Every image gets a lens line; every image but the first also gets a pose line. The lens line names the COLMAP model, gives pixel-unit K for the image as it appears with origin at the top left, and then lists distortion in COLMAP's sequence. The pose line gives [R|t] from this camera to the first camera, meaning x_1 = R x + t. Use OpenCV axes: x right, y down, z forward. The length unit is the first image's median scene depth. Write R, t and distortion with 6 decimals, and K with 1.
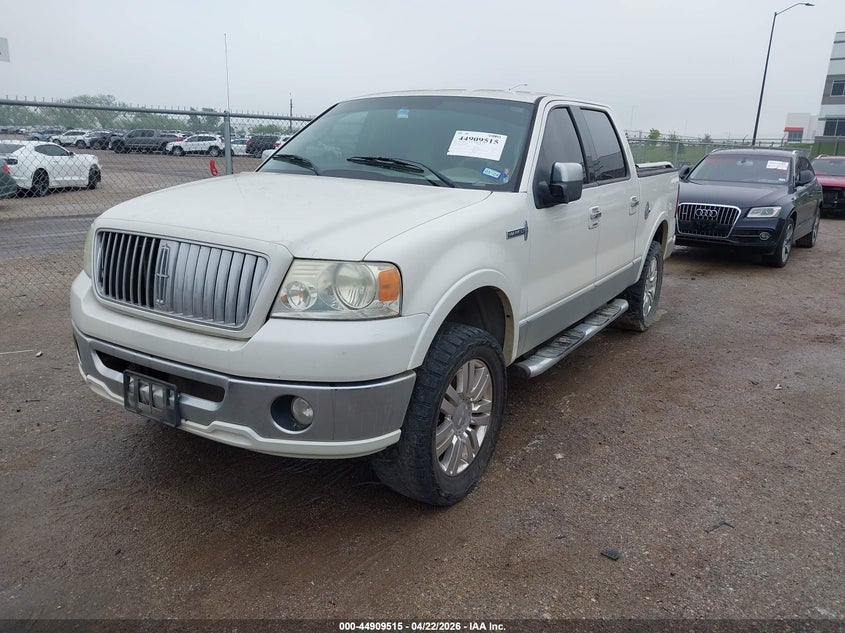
lens RADIAL K [[706.2, 0, 406.8], [0, 706.2, 317.9], [0, 0, 1]] dist [0.040879, 0.006017]
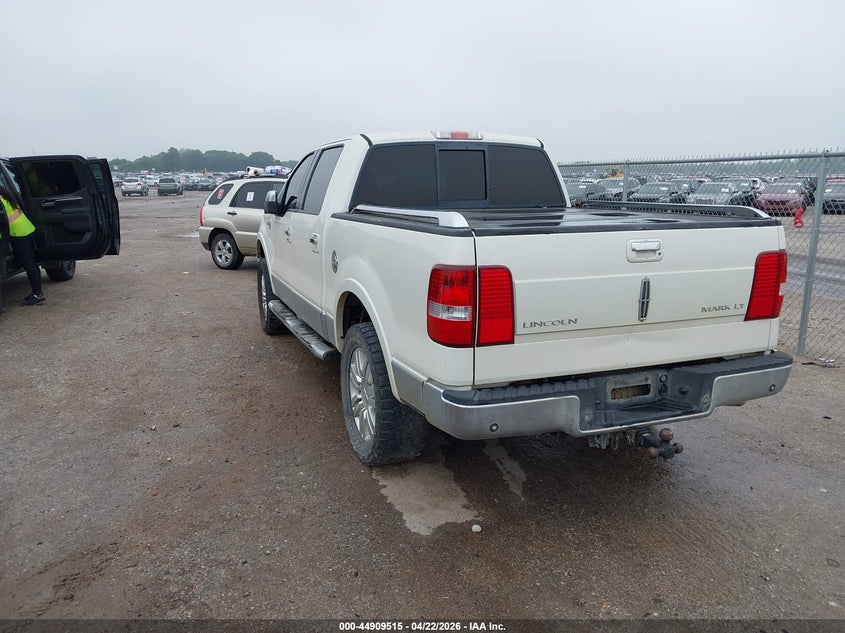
lens RADIAL K [[697.6, 0, 440.7], [0, 697.6, 303.3], [0, 0, 1]] dist [0.036421, -0.003356]
pose [[-0.605110, 0.108324, -0.788738, 0.912046], [-0.208101, 0.934737, 0.288028, -0.367586], [0.768464, 0.338426, -0.543076, 1.580998]]
